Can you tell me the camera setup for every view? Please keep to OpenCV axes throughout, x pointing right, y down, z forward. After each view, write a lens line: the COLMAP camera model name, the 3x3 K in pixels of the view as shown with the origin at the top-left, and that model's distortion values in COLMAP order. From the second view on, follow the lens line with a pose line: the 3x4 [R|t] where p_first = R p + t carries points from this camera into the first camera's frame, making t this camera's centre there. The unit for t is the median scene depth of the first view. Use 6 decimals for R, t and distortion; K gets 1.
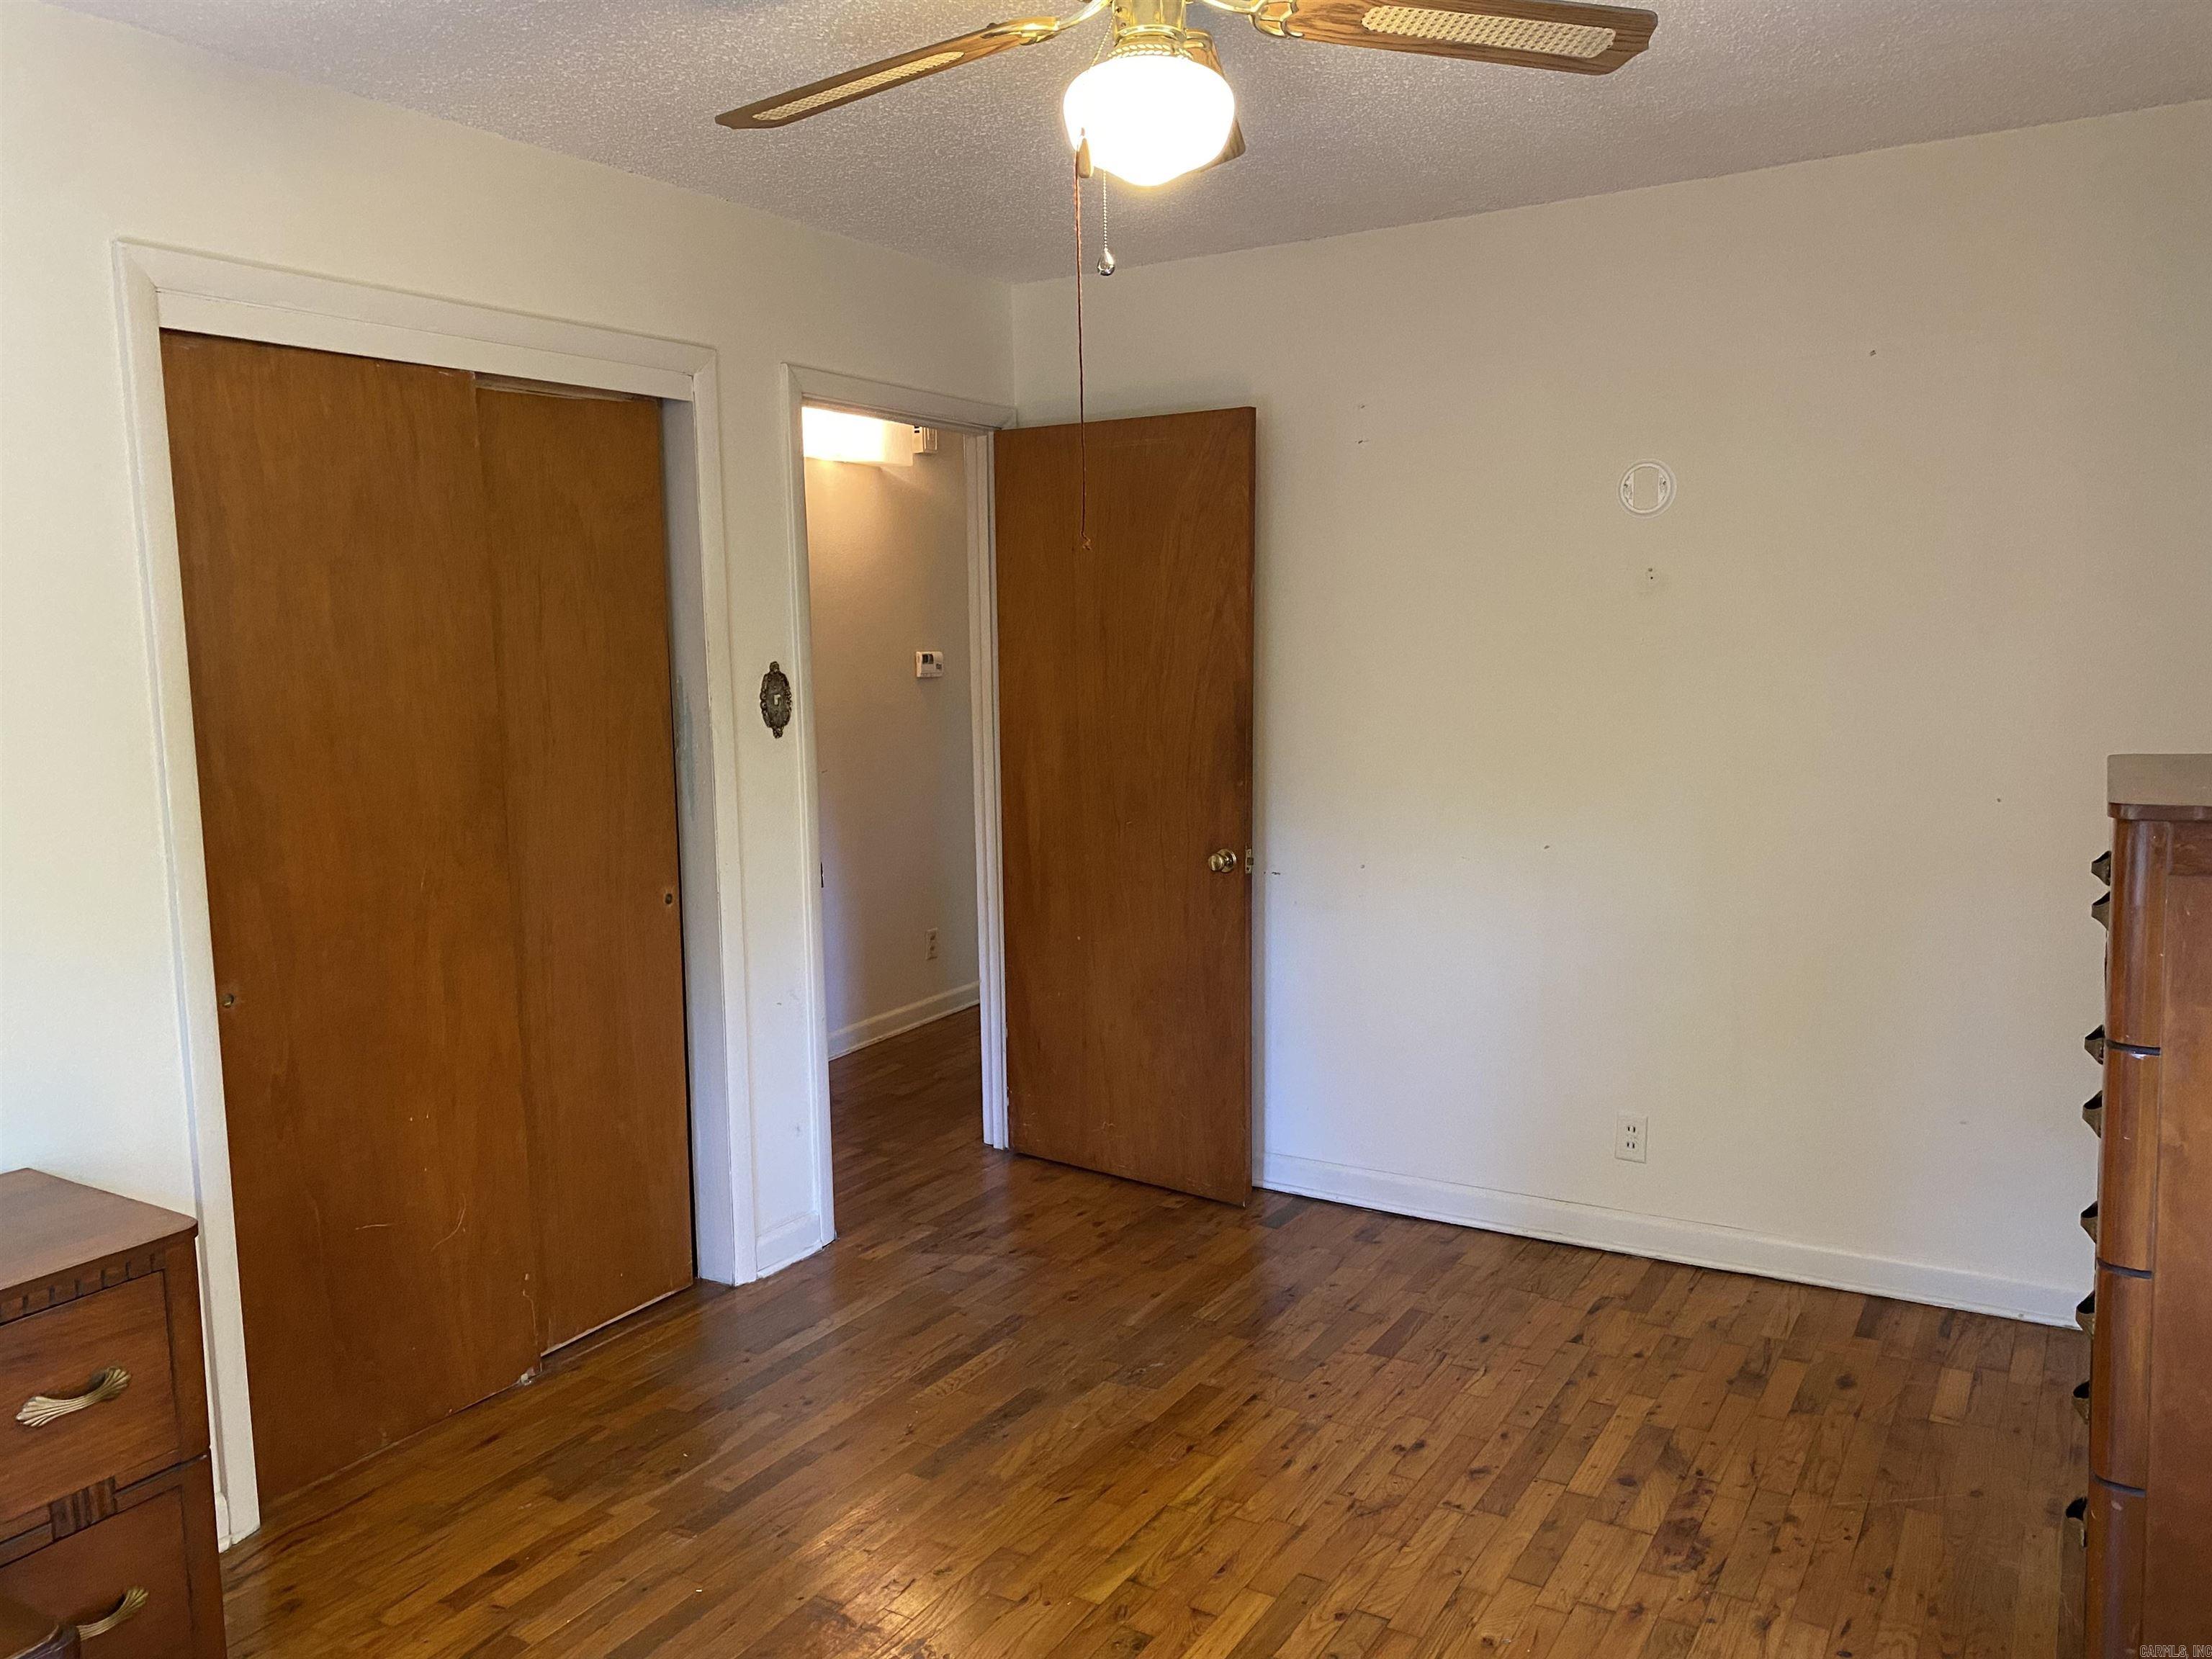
lens RADIAL K [[1699.2, 0, 1113.1], [0, 1699.2, 825.7], [0, 0, 1]] dist [0.072332, -0.058423]
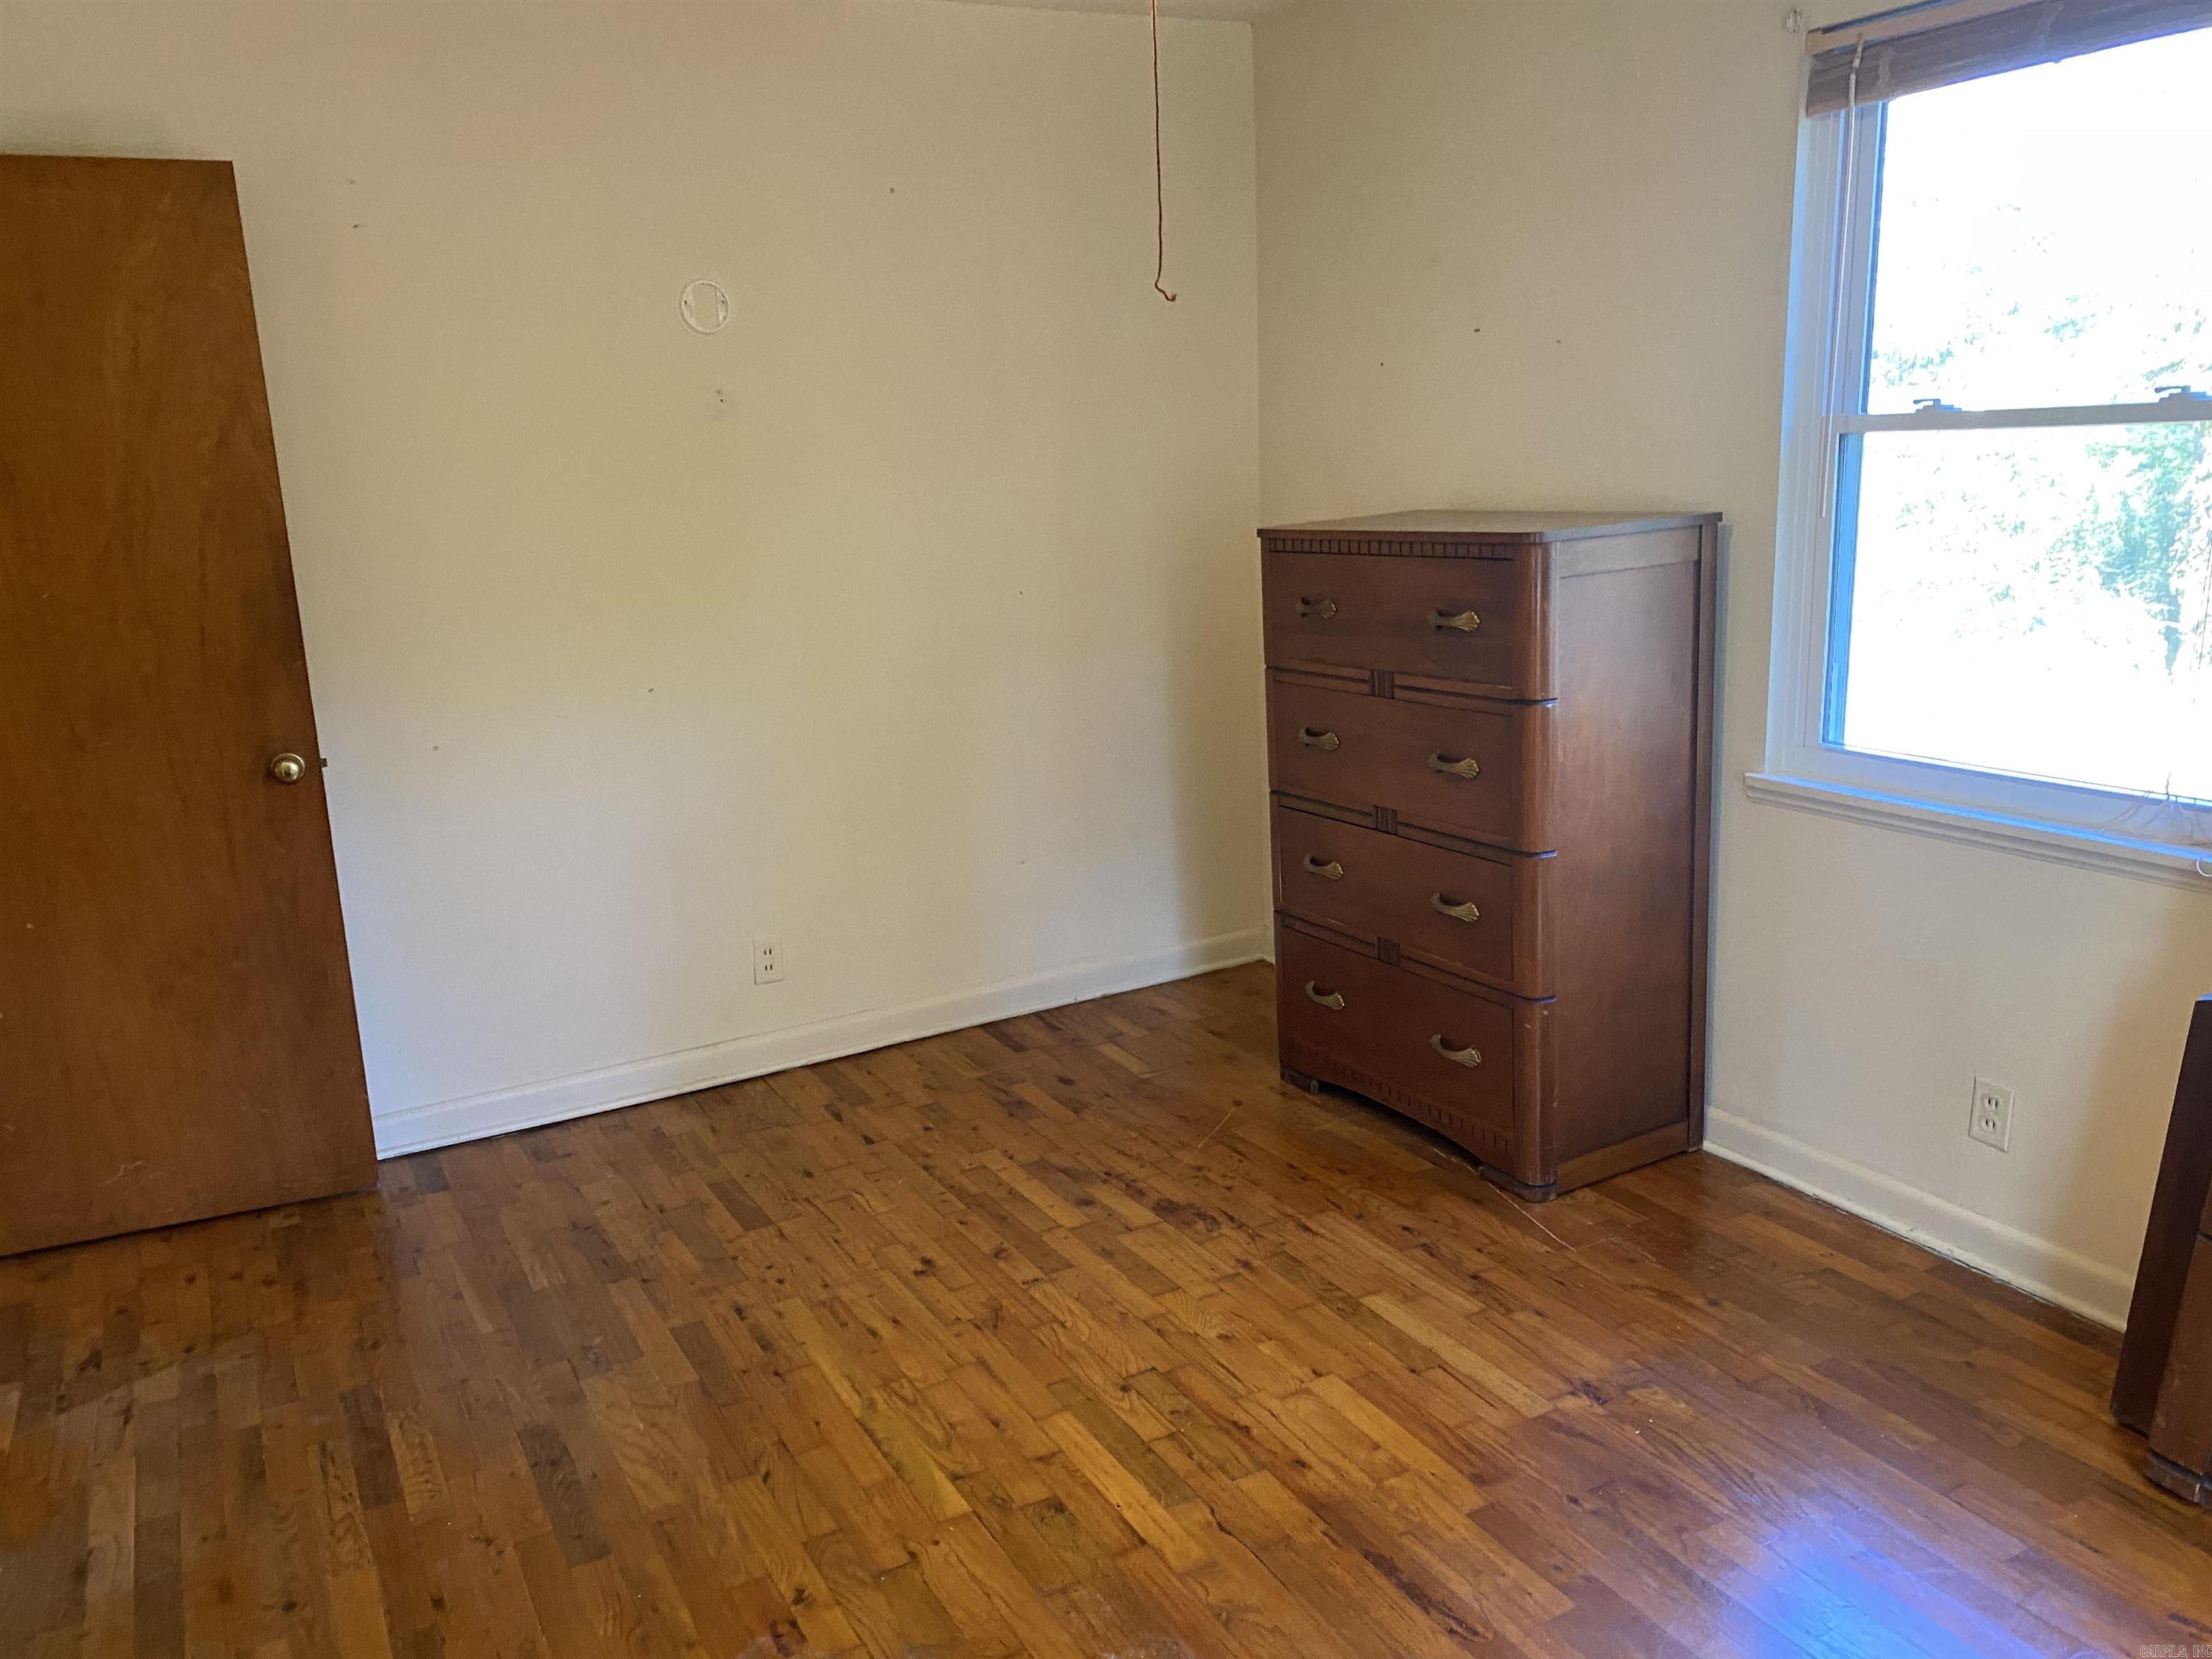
lens RADIAL K [[1699.2, 0, 1056.6], [0, 1699.2, 832.3], [0, 0, 1]] dist [0.072332, -0.058423]
pose [[0.517847, -0.196874, 0.832511, -0.496488], [0.145259, 0.979263, 0.141223, -0.012574], [-0.843050, 0.047798, 0.535706, 0.346155]]
